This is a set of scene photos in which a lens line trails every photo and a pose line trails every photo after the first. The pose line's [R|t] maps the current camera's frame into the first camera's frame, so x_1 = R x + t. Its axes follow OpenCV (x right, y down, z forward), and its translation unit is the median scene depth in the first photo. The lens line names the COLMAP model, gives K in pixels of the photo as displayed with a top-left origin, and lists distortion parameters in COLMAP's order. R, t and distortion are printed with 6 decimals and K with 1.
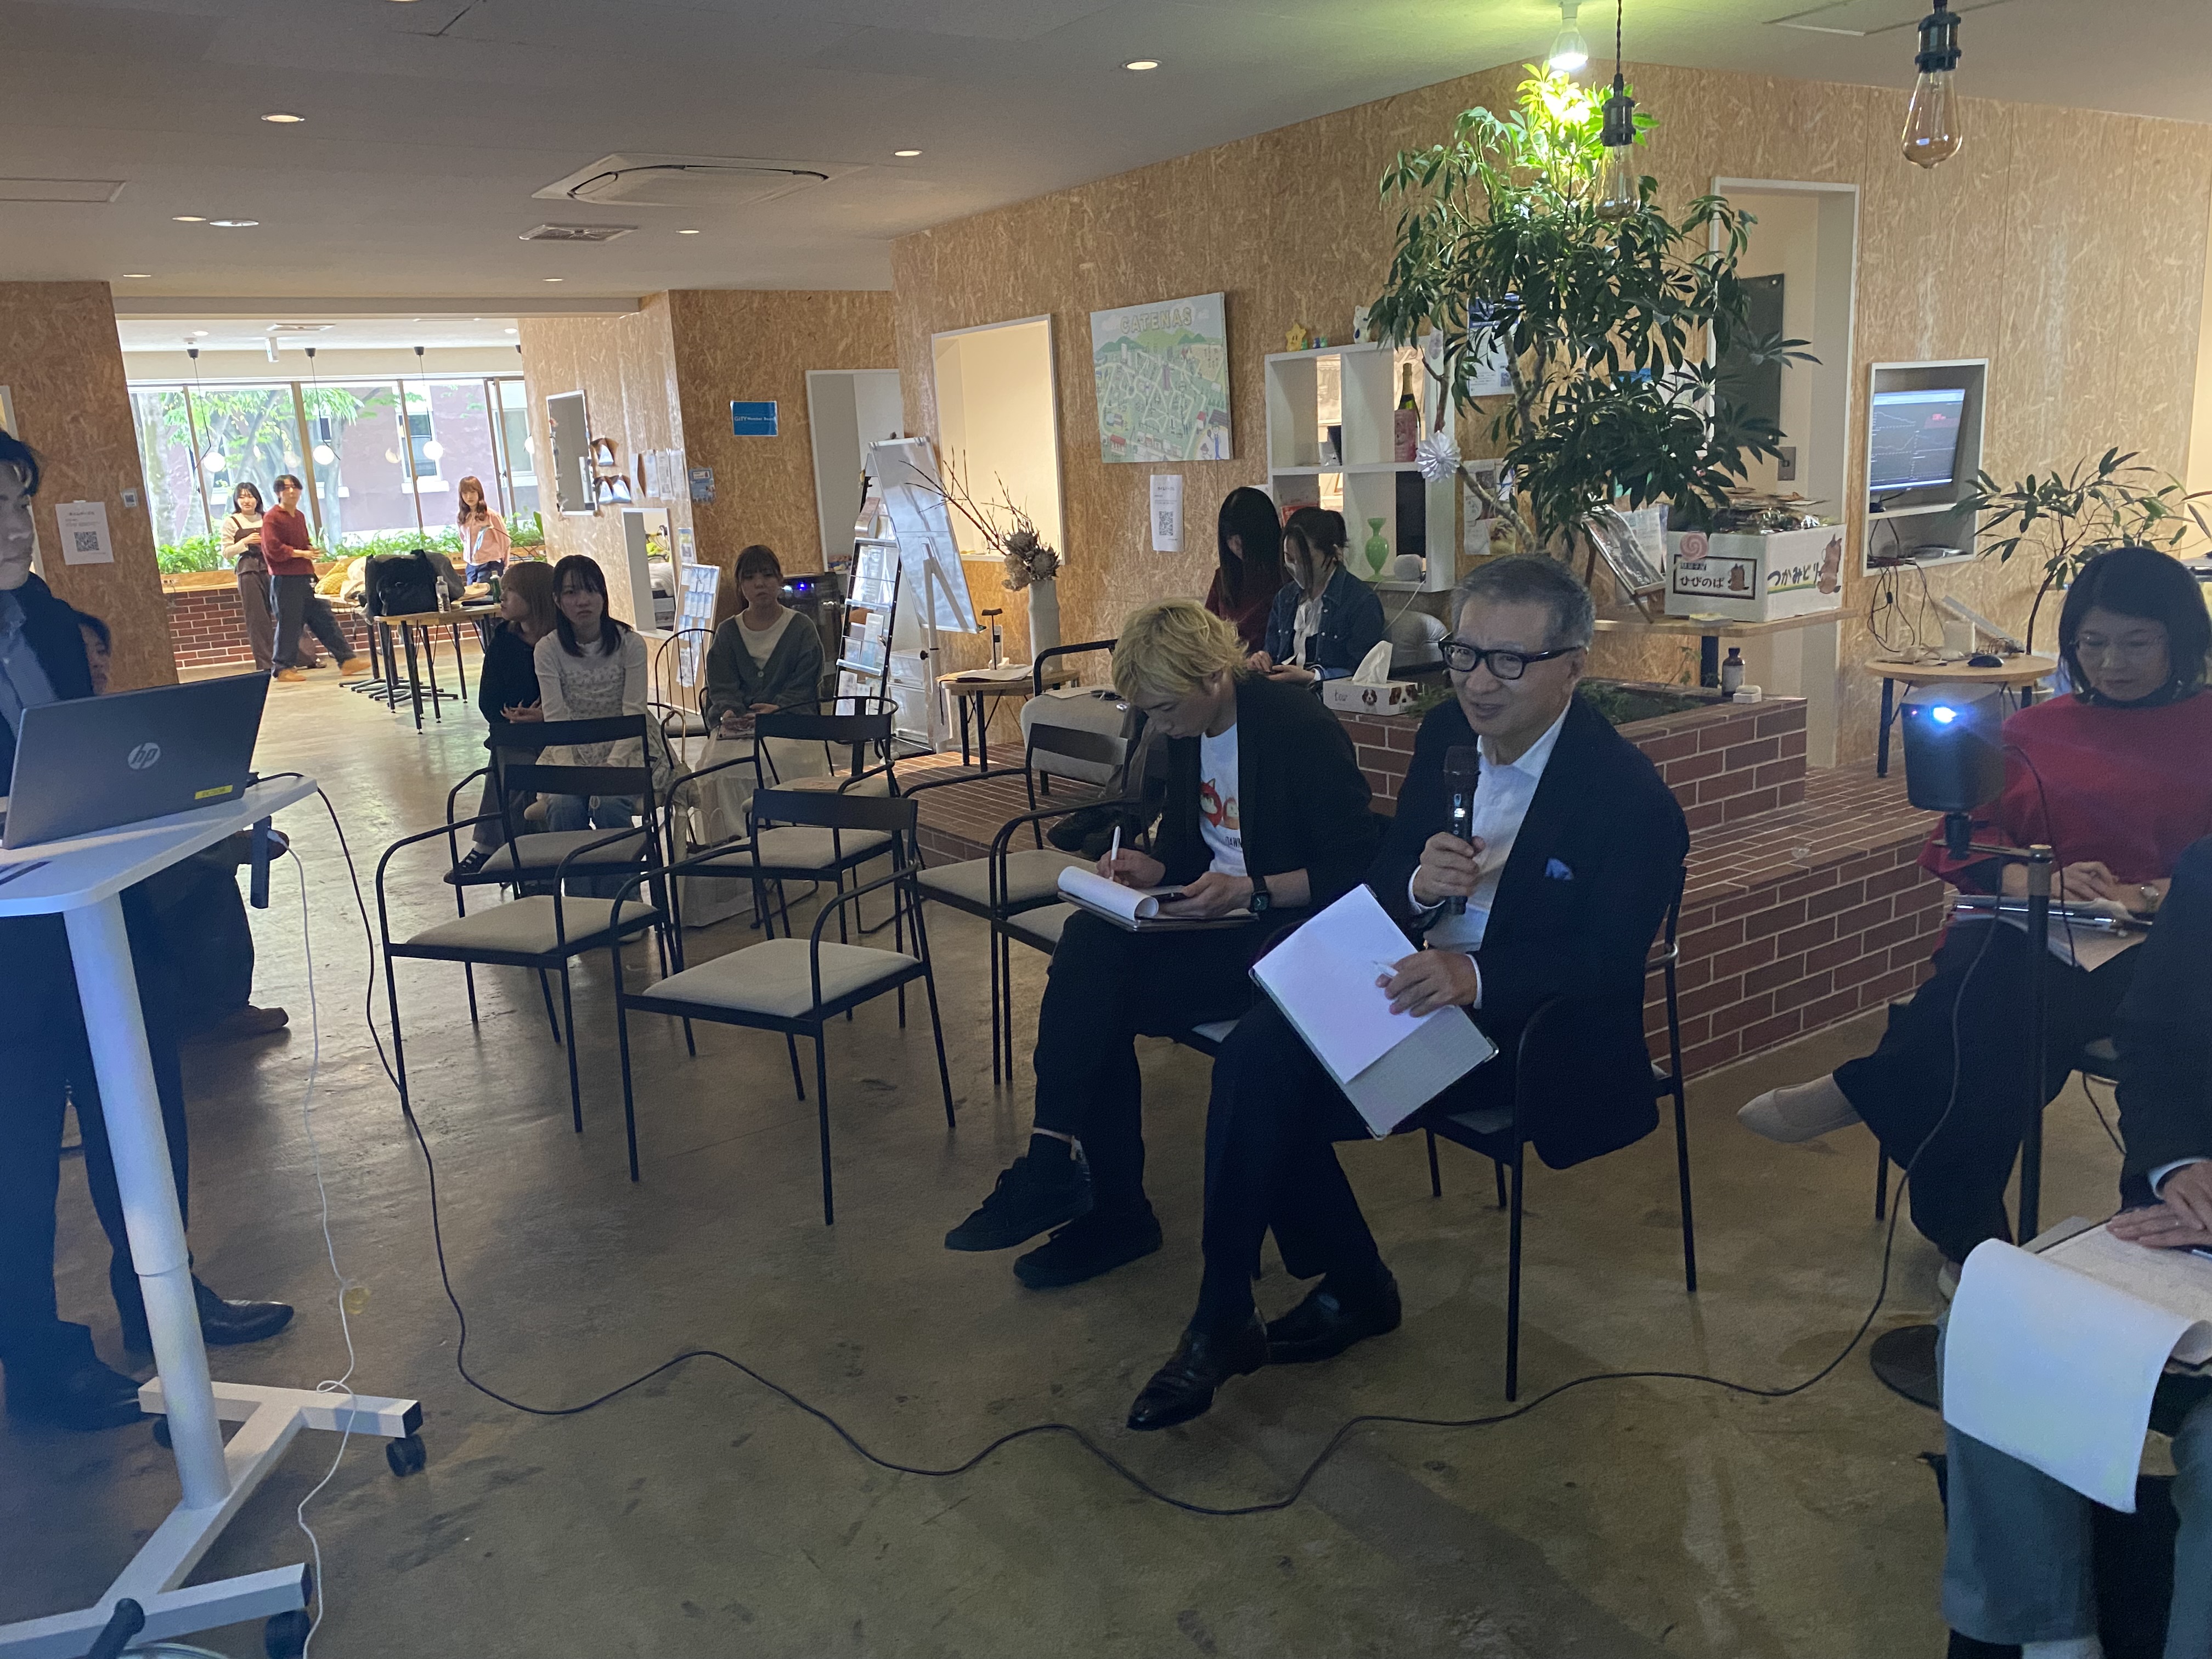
lens RADIAL K [[1690.7, 0, 1091.2], [0, 1690.7, 829.6], [0, 0, 1]] dist [0.013908, -0.006340]
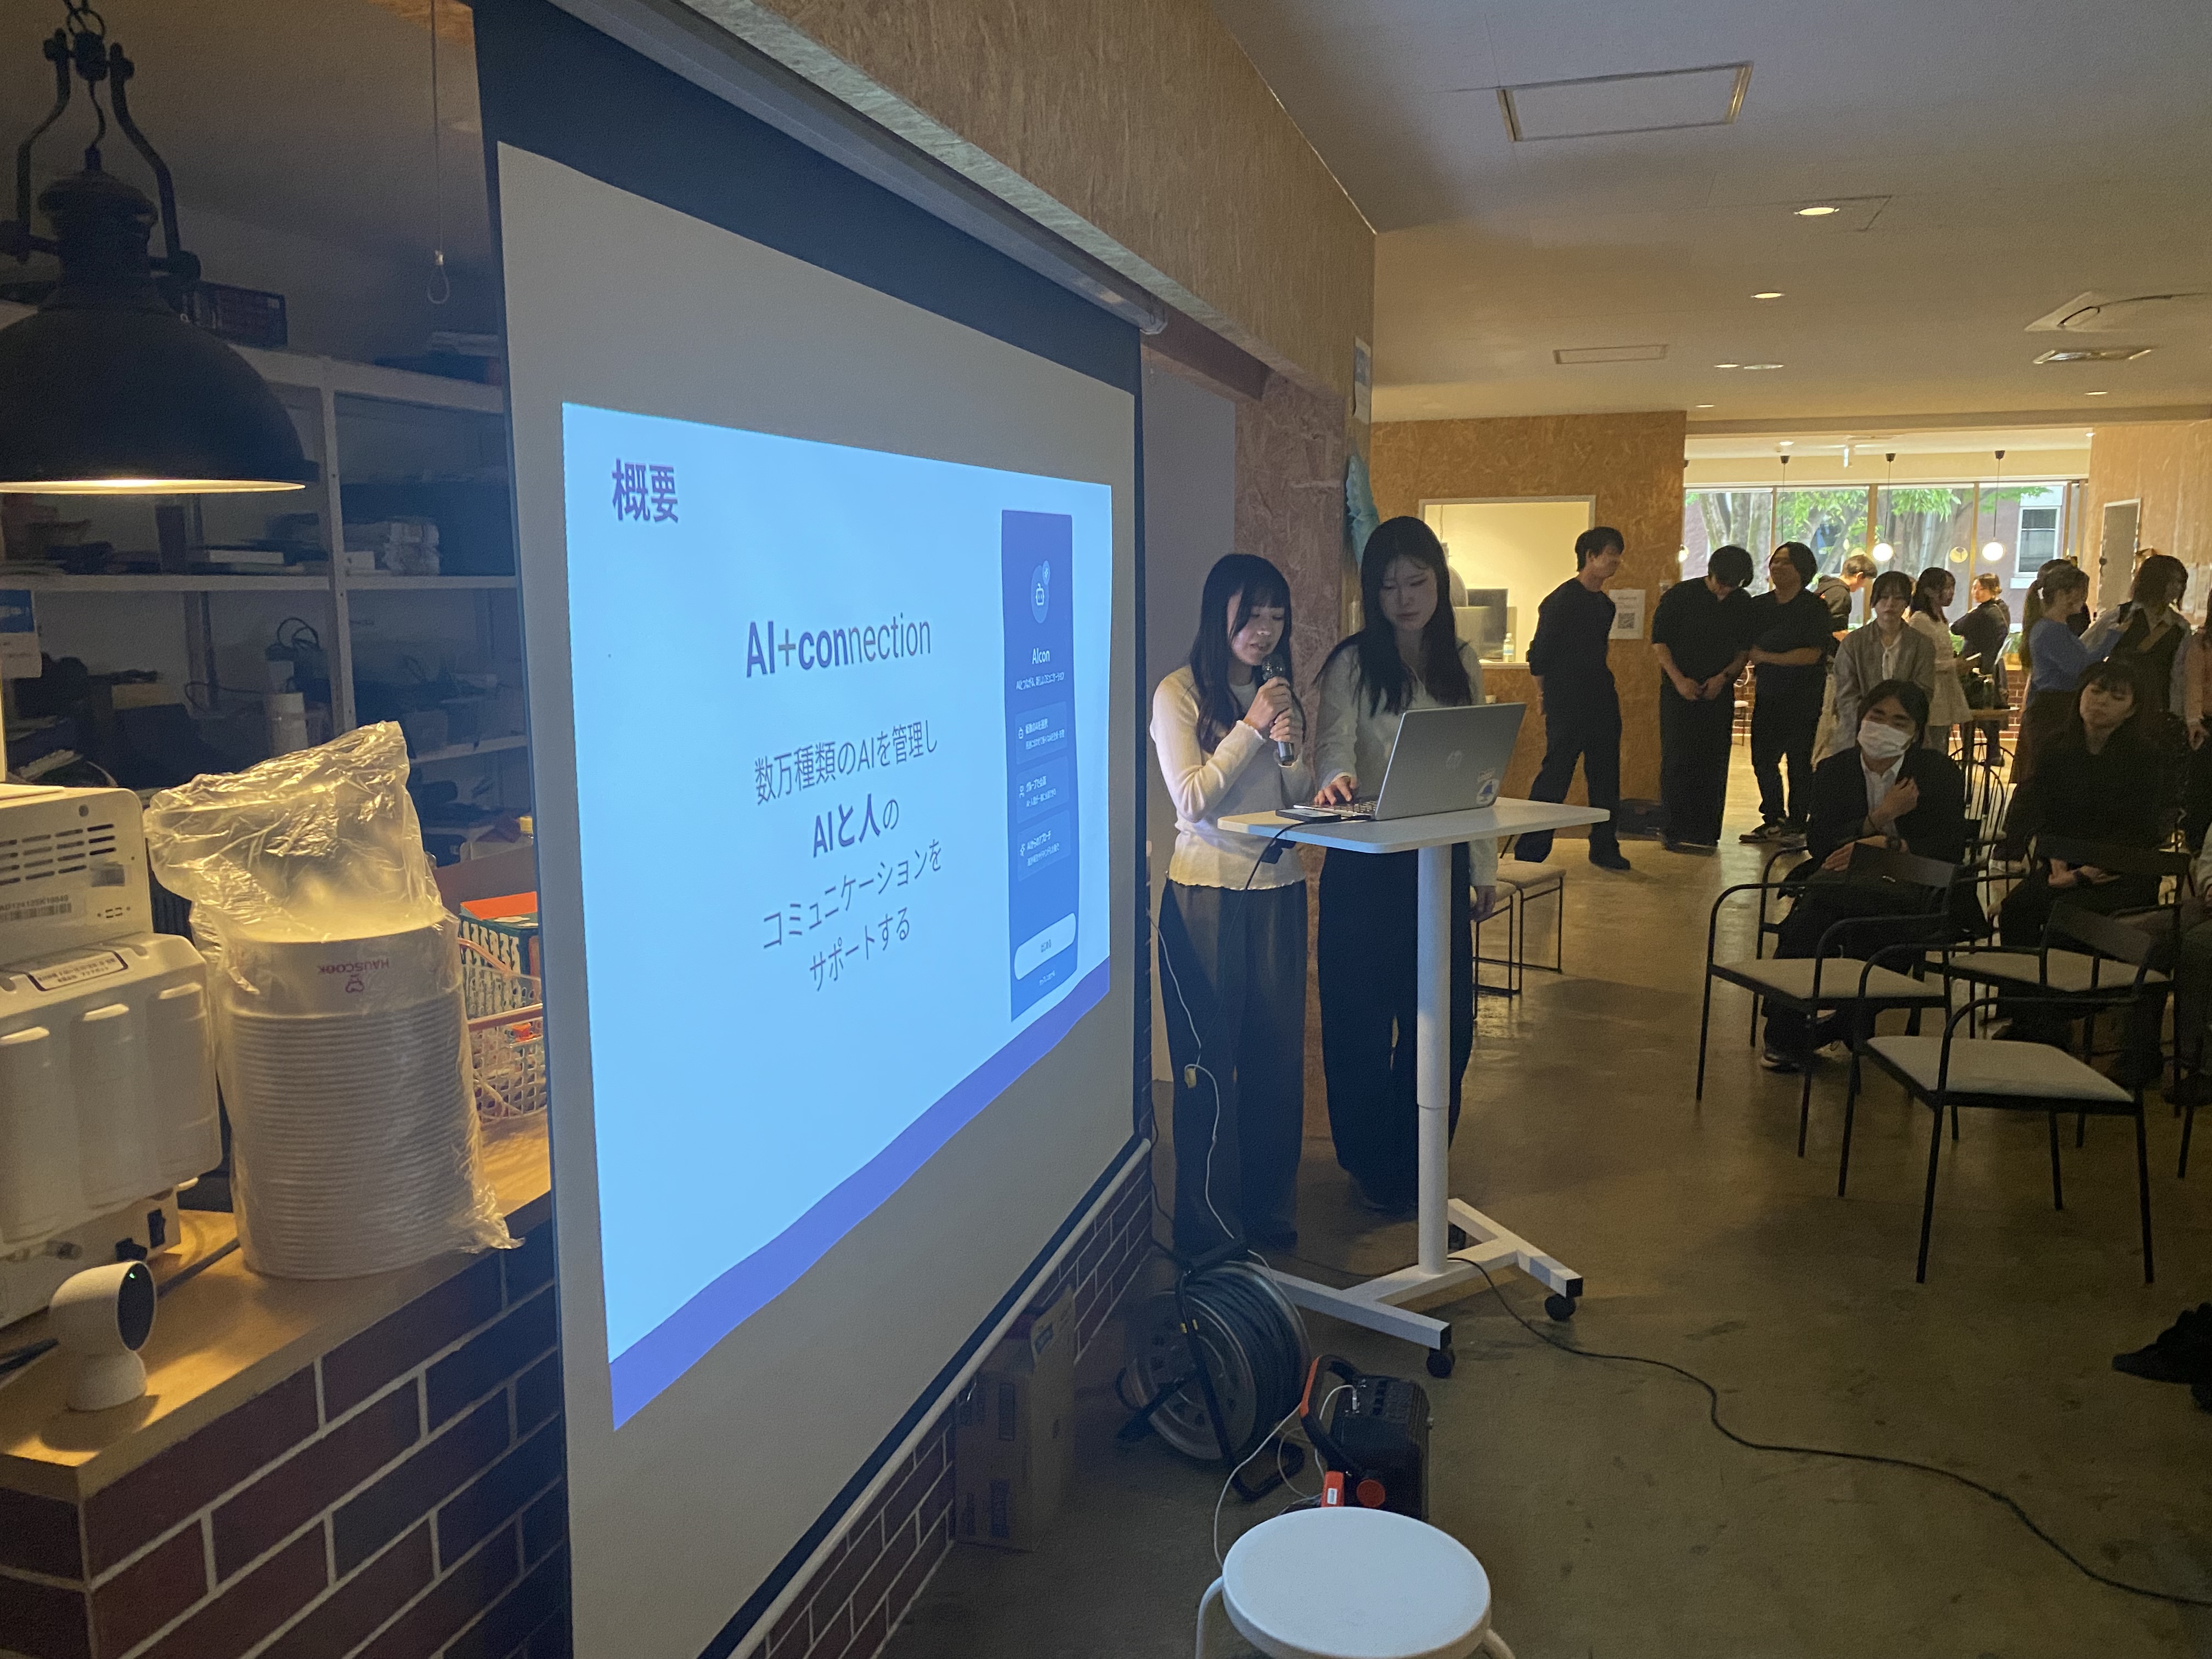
lens RADIAL K [[1690.7, 0, 1103.2], [0, 1690.7, 815.6], [0, 0, 1]] dist [0.013908, -0.006340]
pose [[0.644765, 0.153897, -0.748728, 0.141381], [-0.198061, 0.979705, 0.030814, 0.006937], [0.738275, 0.128427, 0.662161, -0.096176]]
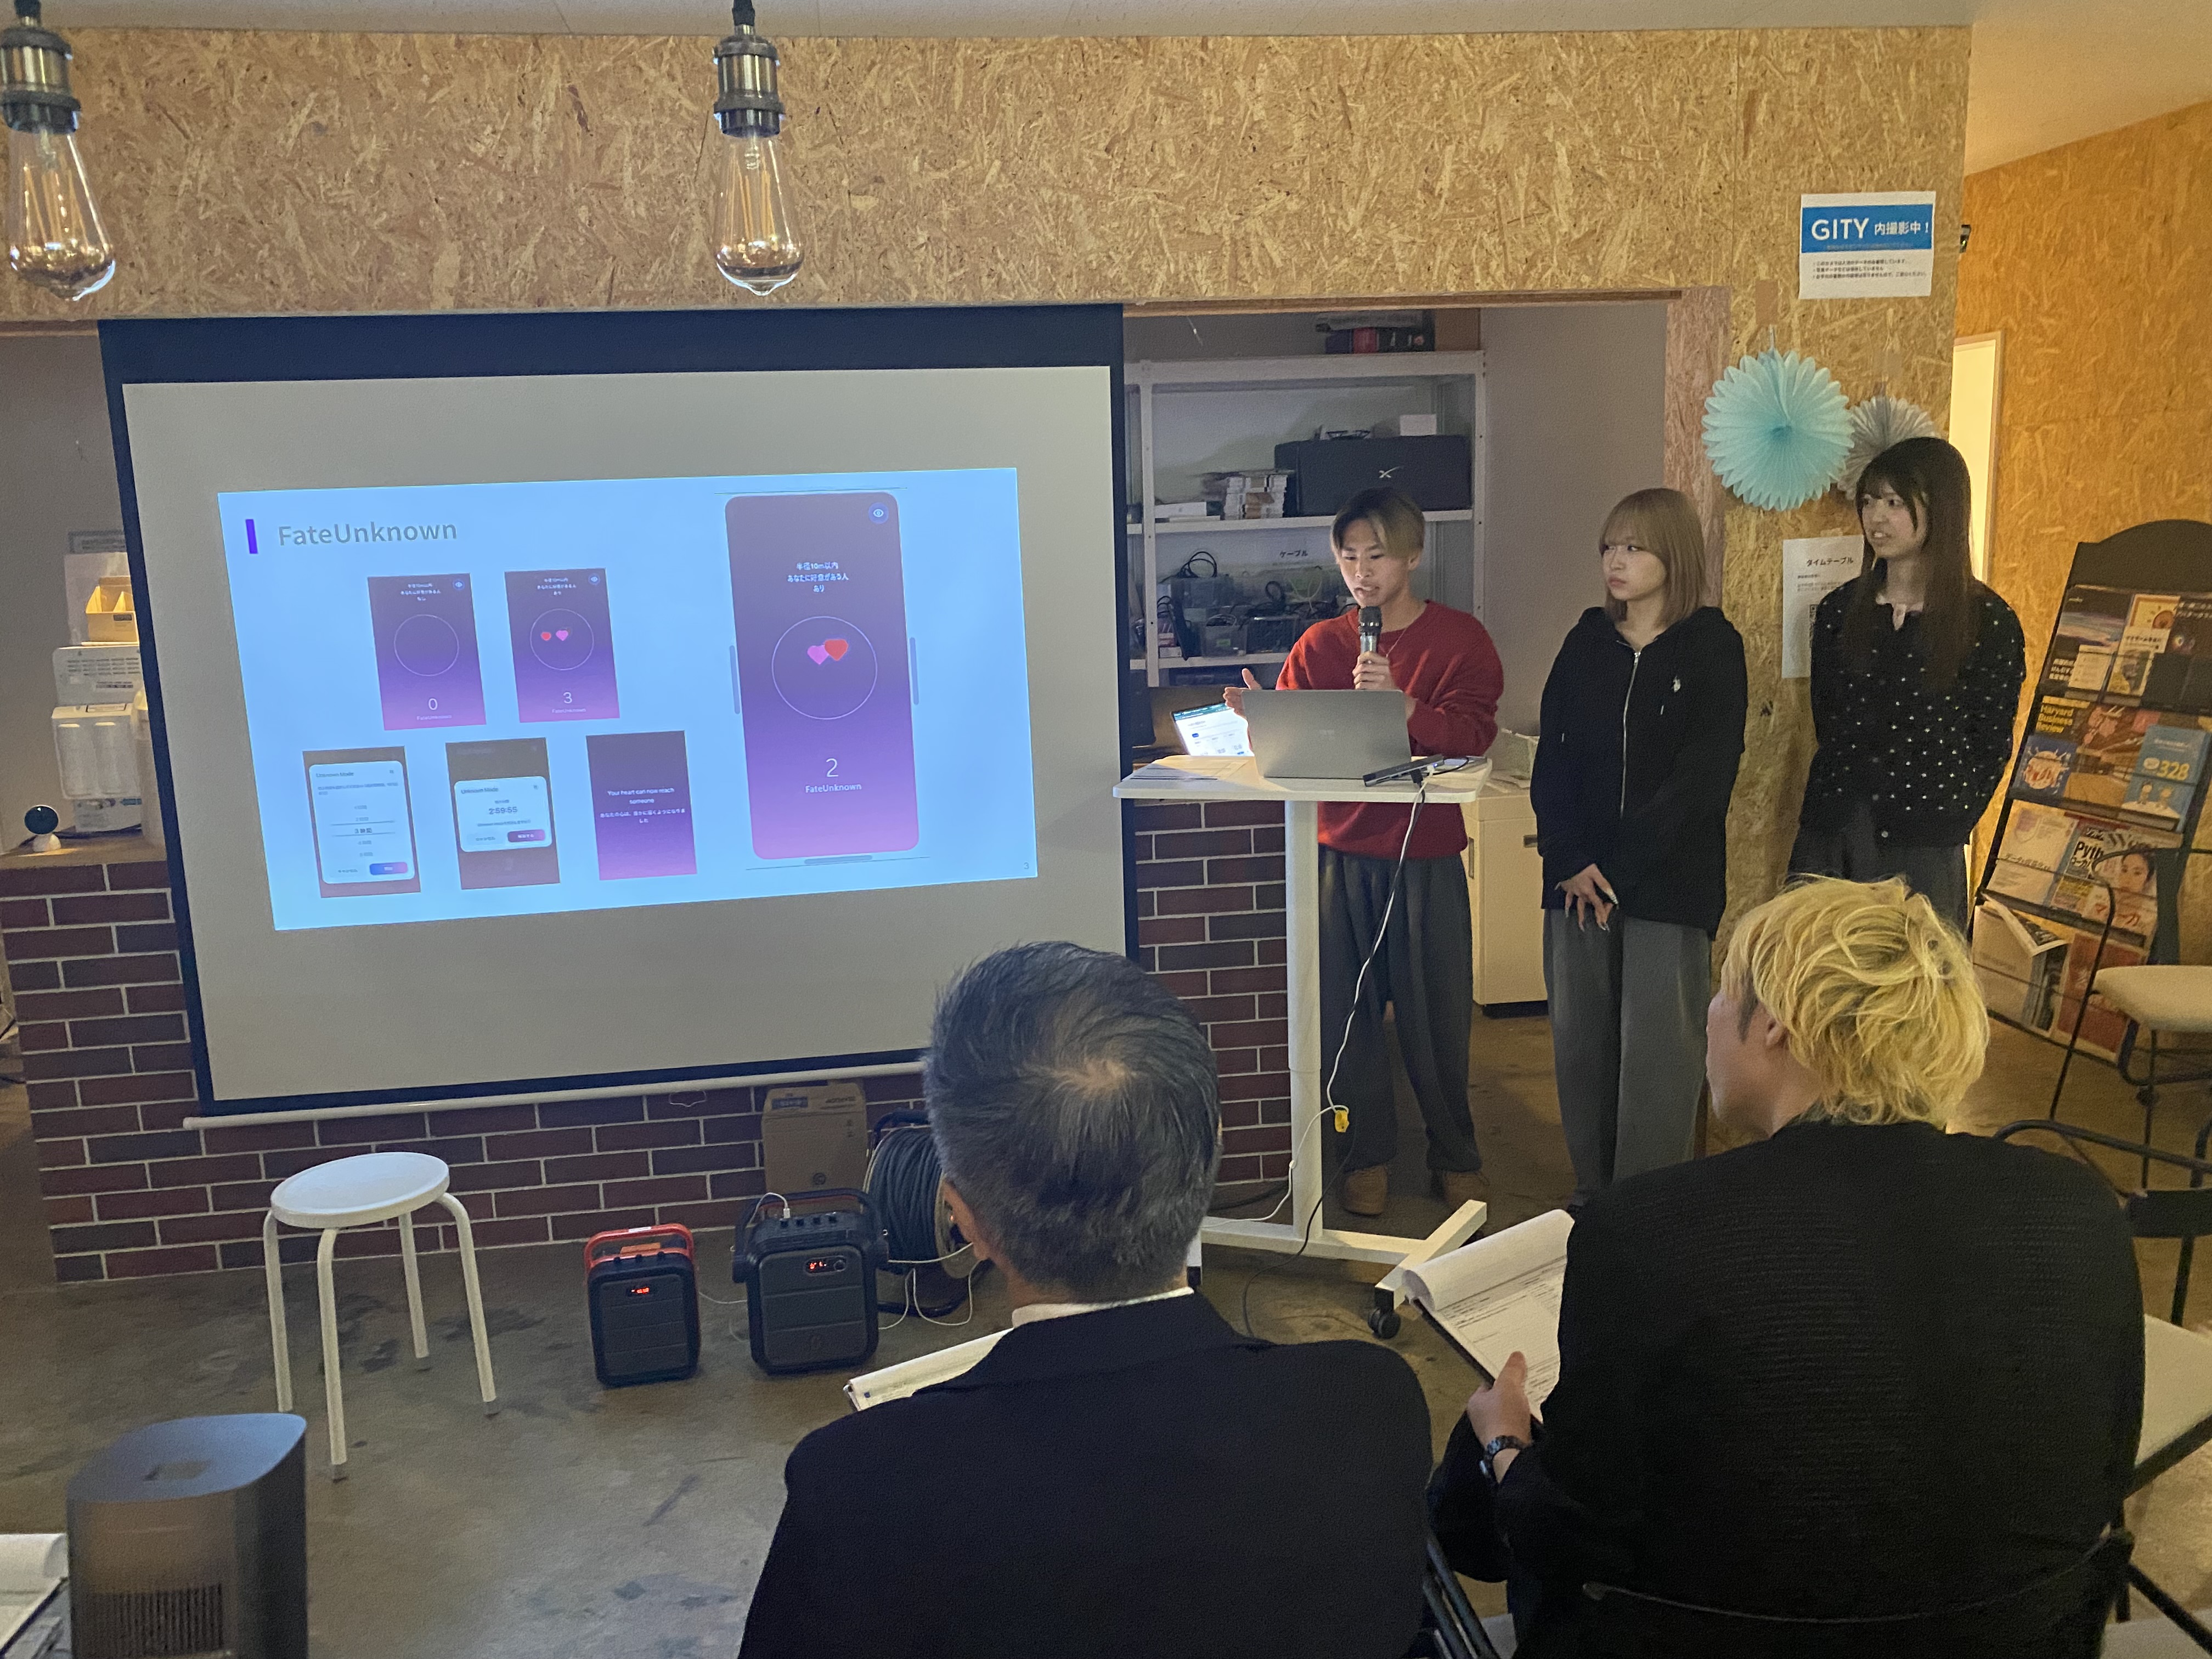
lens RADIAL K [[1690.7, 0, 1096.8], [0, 1690.7, 809.5], [0, 0, 1]] dist [0.013908, -0.006340]
pose [[-0.431515, 0.218710, -0.875192, 0.285787], [-0.144243, 0.940955, 0.306263, -0.149070], [0.890499, 0.258397, -0.374489, 0.529803]]
